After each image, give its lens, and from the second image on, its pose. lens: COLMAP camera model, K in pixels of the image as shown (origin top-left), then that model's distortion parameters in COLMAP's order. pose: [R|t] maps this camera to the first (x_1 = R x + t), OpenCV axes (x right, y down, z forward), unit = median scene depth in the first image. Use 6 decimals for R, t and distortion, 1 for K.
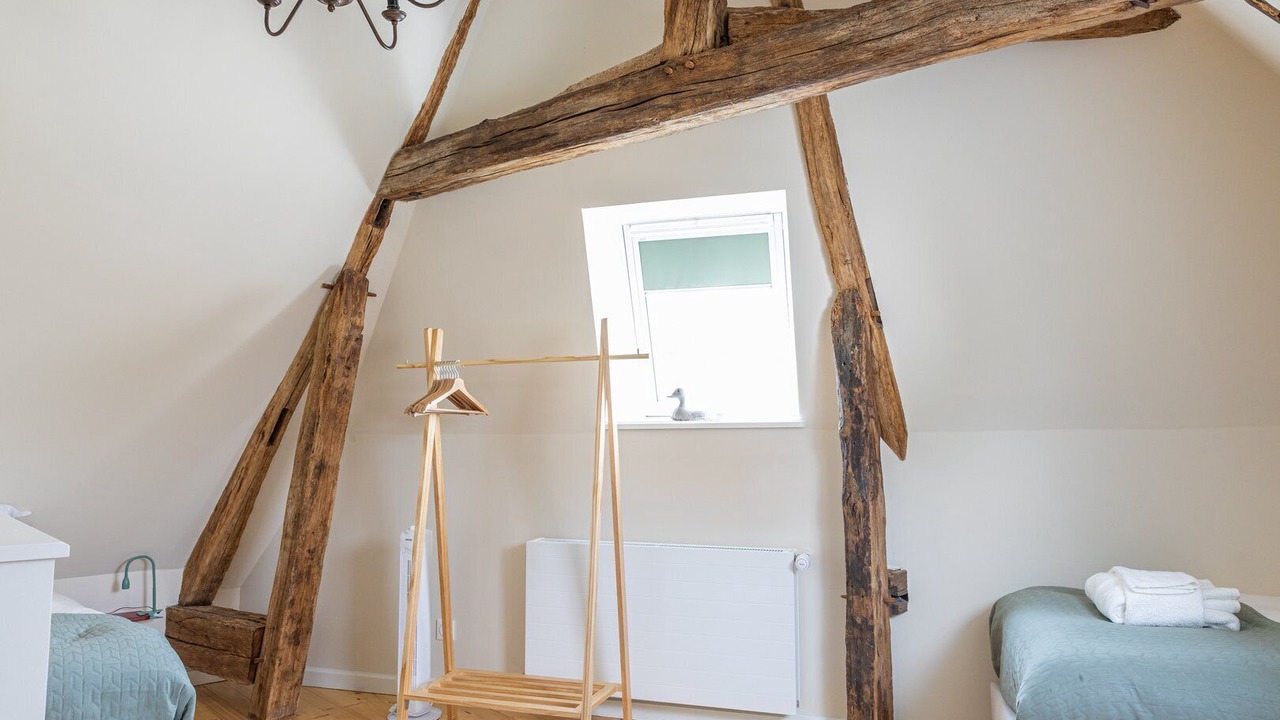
lens RADIAL K [[841.8, 0, 641.0], [0, 841.8, 360.1], [0, 0, 1]] dist [-0.000414, 0.002164]
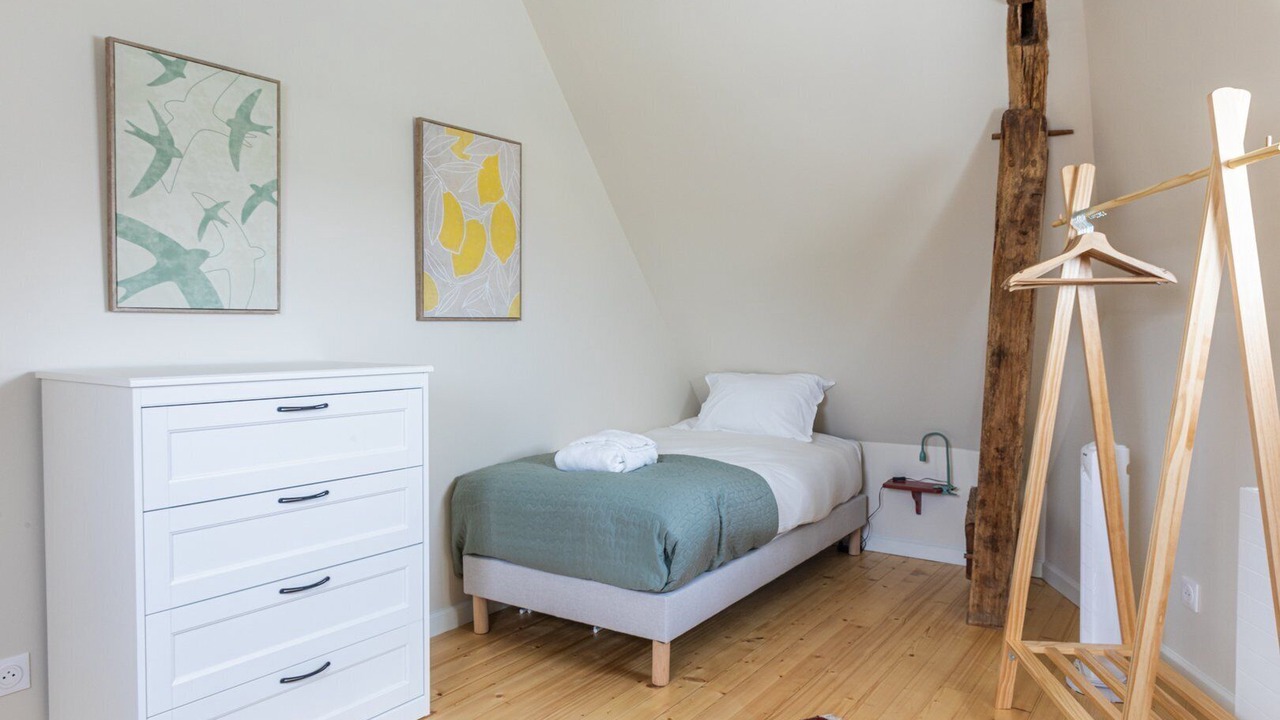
lens RADIAL K [[841.8, 0, 640.5], [0, 841.8, 359.3], [0, 0, 1]] dist [-0.000414, 0.002164]
pose [[0.215337, 0.041052, -0.975677, 0.367744], [0.096732, 0.993306, 0.063143, 0.043433], [0.971737, -0.107976, 0.209924, 0.466071]]
